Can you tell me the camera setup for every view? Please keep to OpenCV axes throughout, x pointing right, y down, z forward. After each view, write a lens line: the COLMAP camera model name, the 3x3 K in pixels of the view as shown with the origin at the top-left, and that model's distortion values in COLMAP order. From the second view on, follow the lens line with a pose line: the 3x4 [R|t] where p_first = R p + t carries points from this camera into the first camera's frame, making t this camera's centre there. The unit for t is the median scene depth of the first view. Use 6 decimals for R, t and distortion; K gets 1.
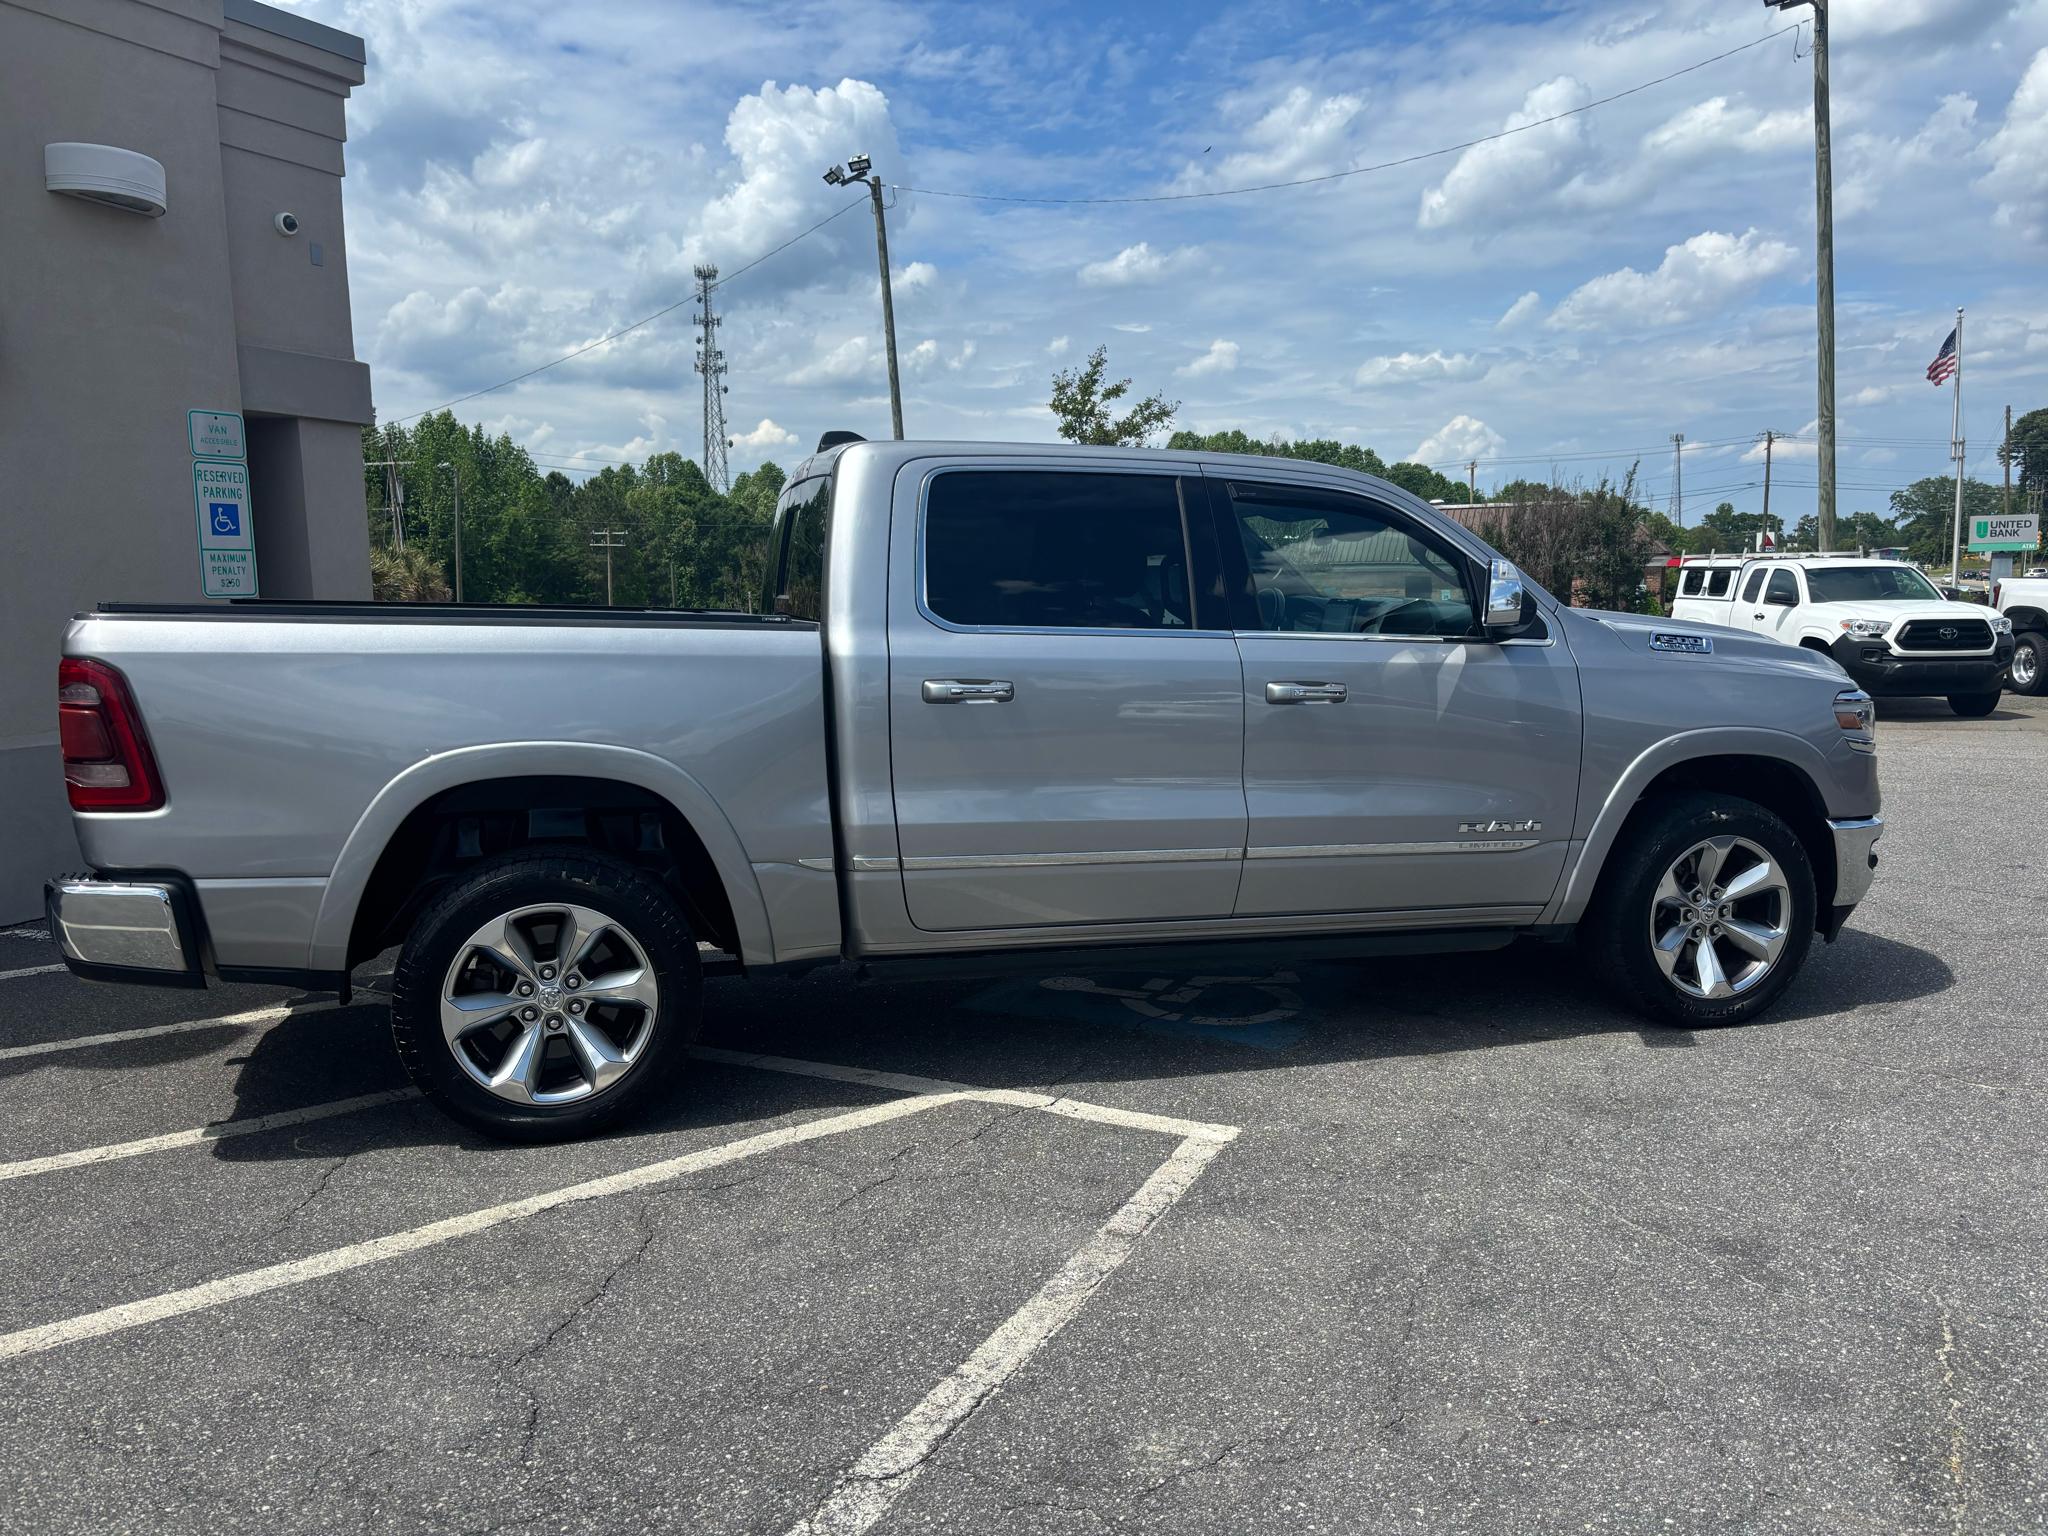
lens RADIAL K [[1556.4, 0, 1044.2], [0, 1556.4, 765.3], [0, 0, 1]] dist [0.036238, -0.037169]
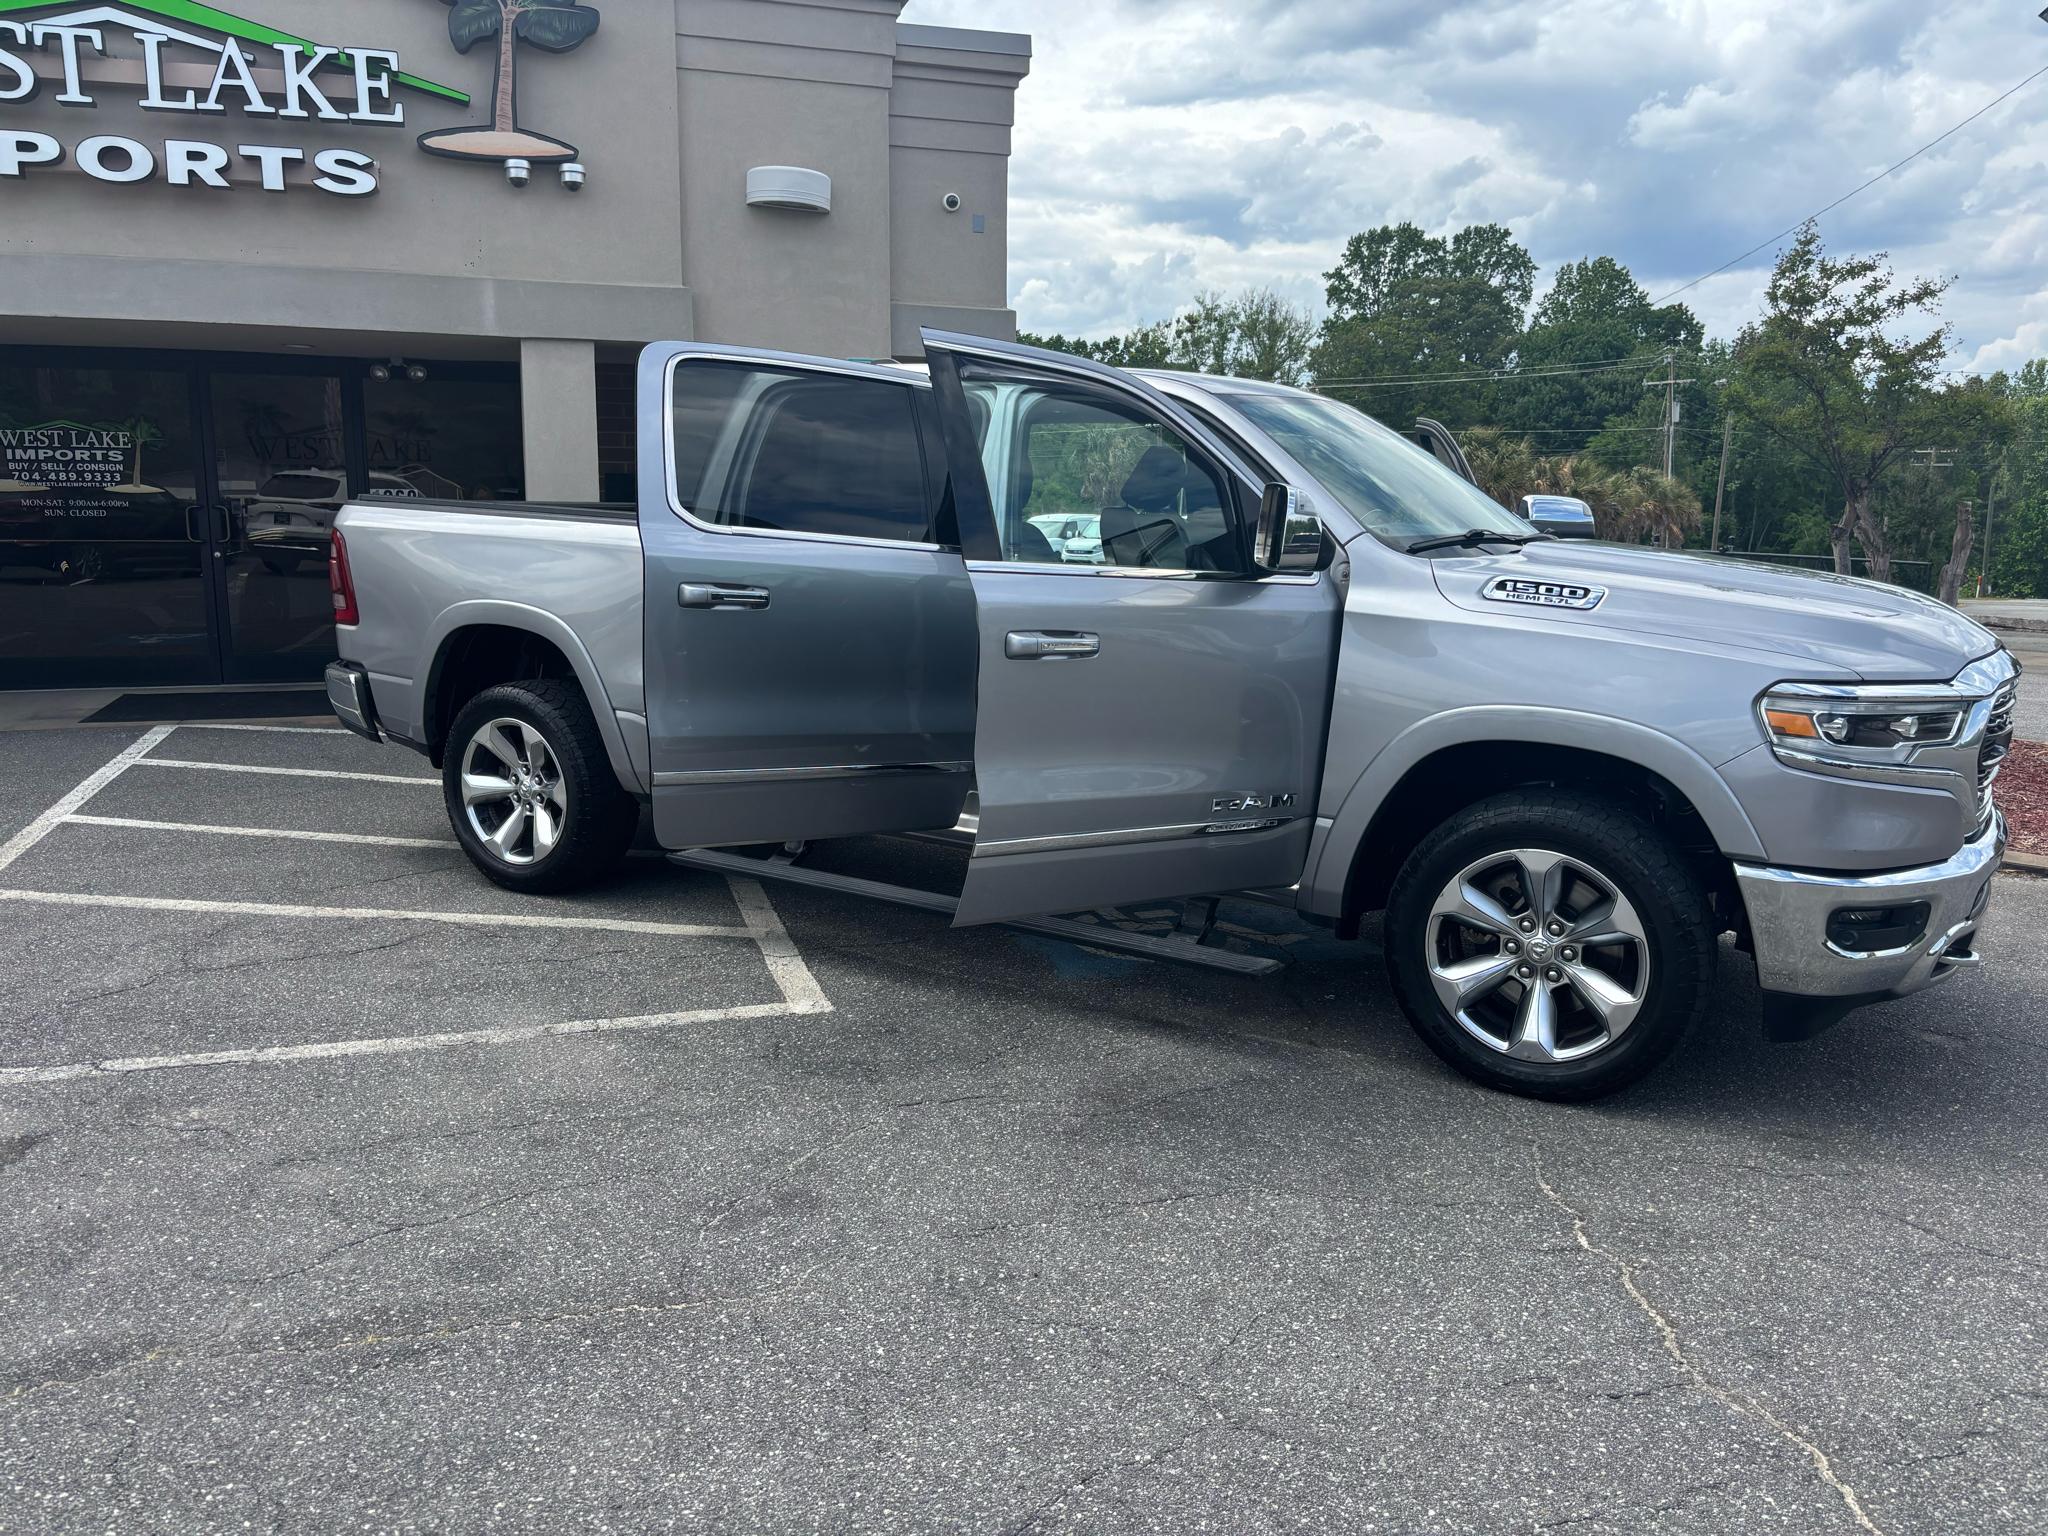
lens RADIAL K [[1556.4, 0, 1036.1], [0, 1556.4, 760.8], [0, 0, 1]] dist [0.036238, -0.037169]
pose [[0.686812, 0.139989, -0.713227, 0.840467], [-0.106300, 0.990072, 0.091964, -0.043759], [0.719020, 0.012654, 0.694874, 0.311227]]
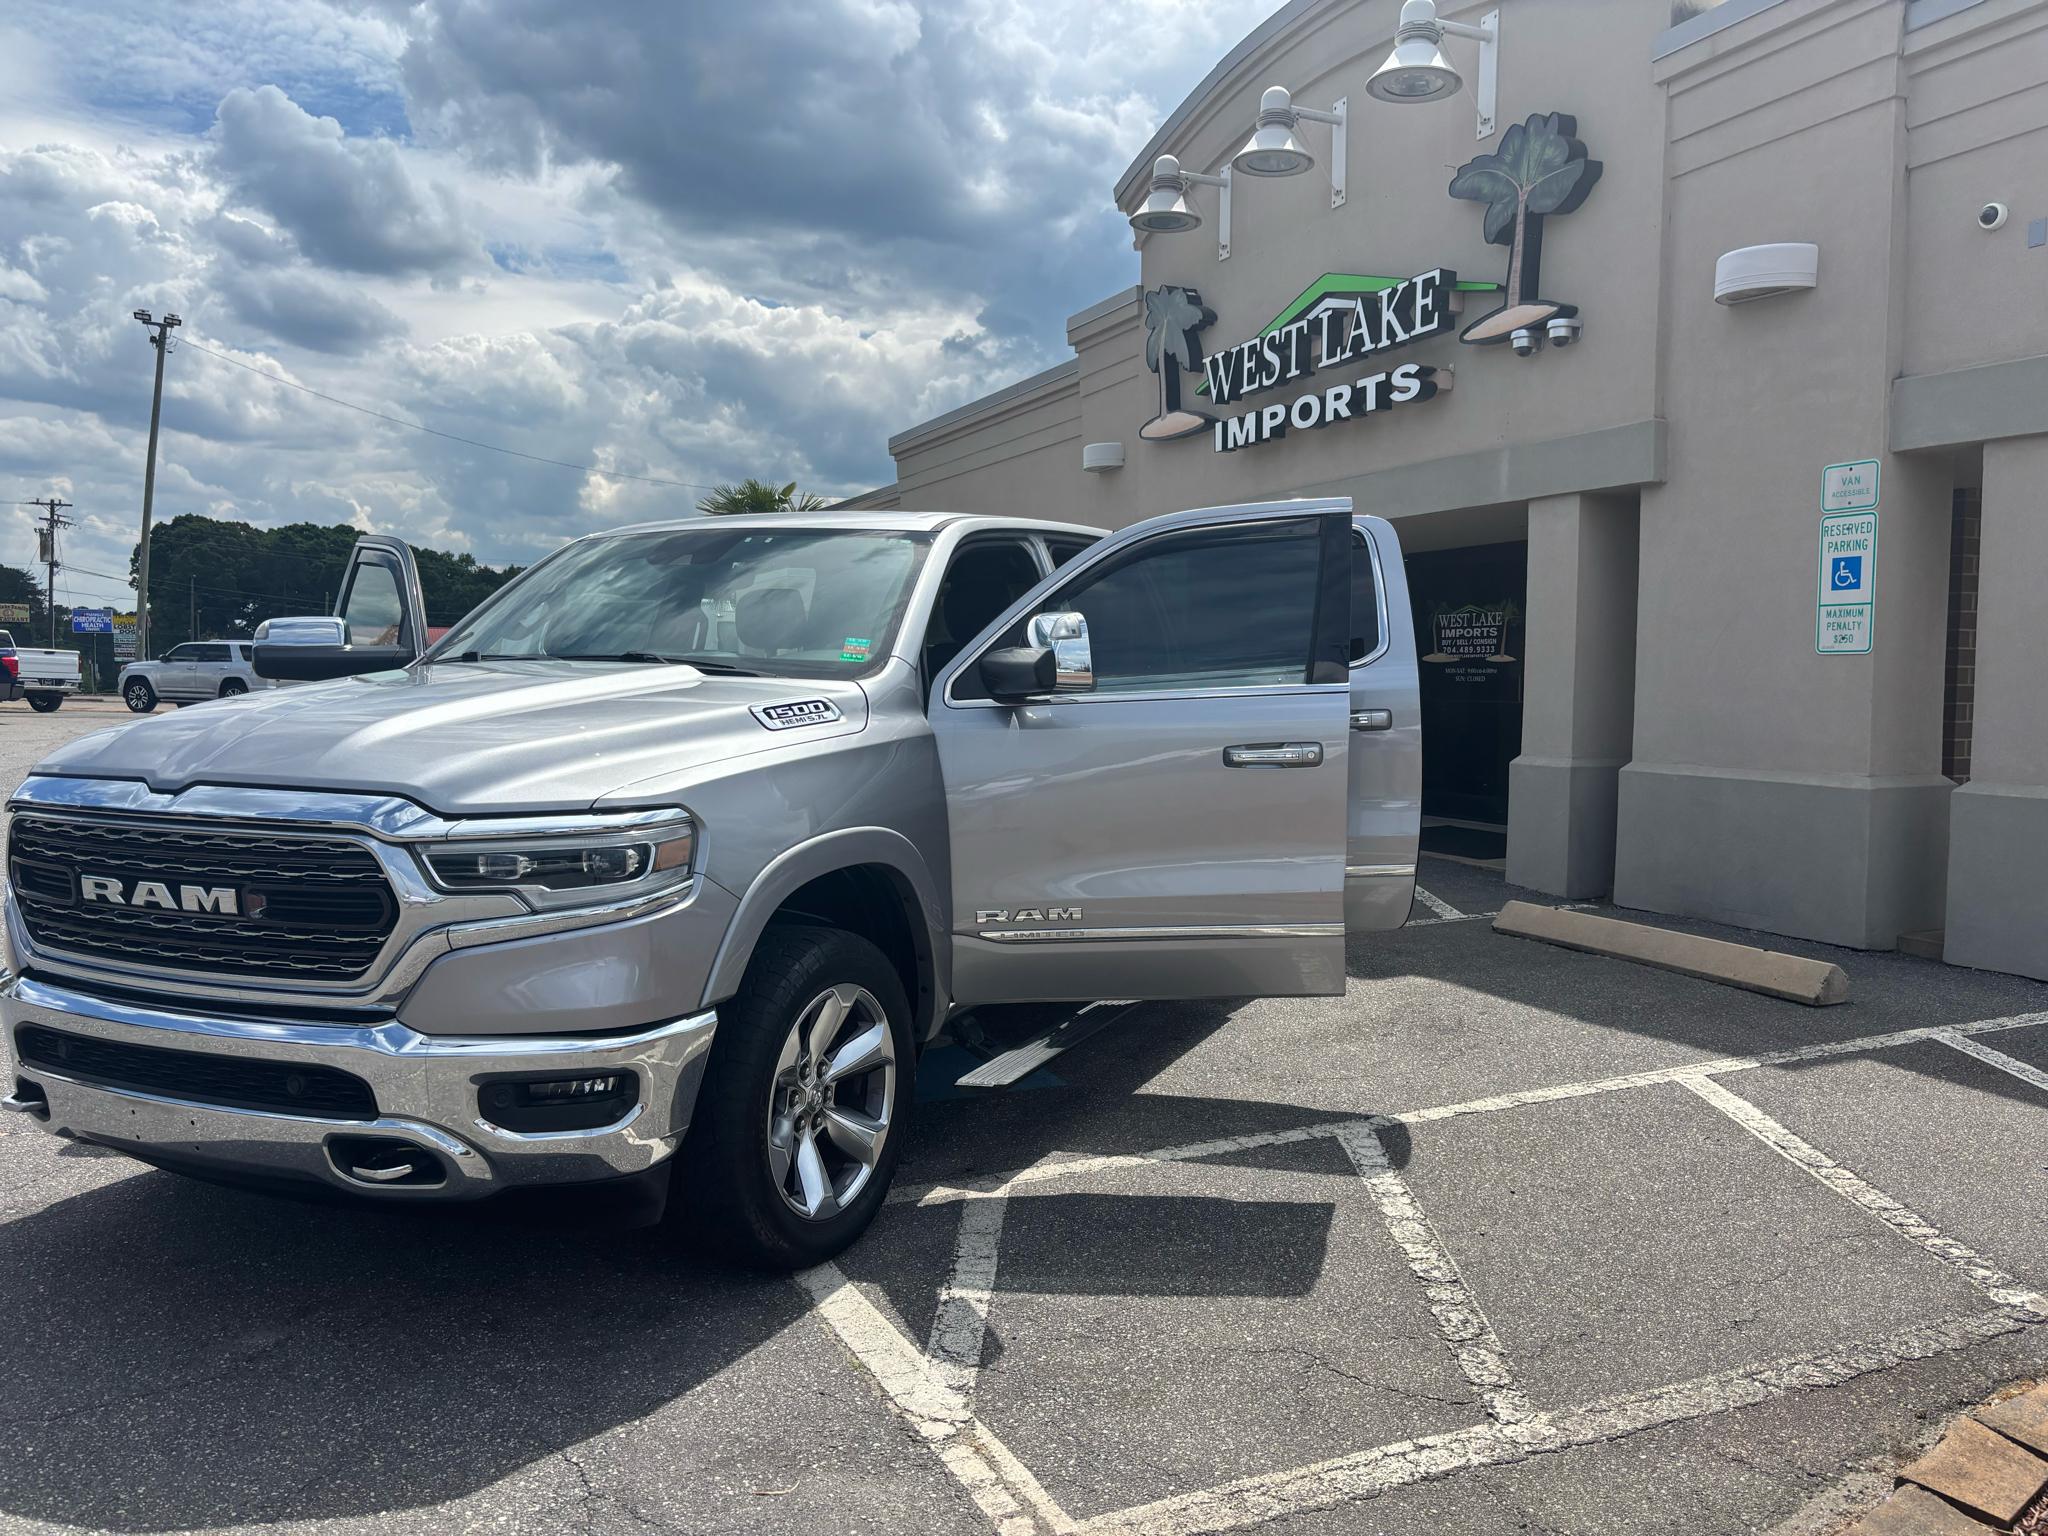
lens RADIAL K [[1556.4, 0, 1041.1], [0, 1556.4, 775.4], [0, 0, 1]] dist [0.036238, -0.037169]
pose [[-0.656261, 0.060239, -0.752126, 0.836149], [-0.085429, 0.984466, 0.153388, -0.218702], [0.749682, 0.164916, -0.640920, 1.978611]]
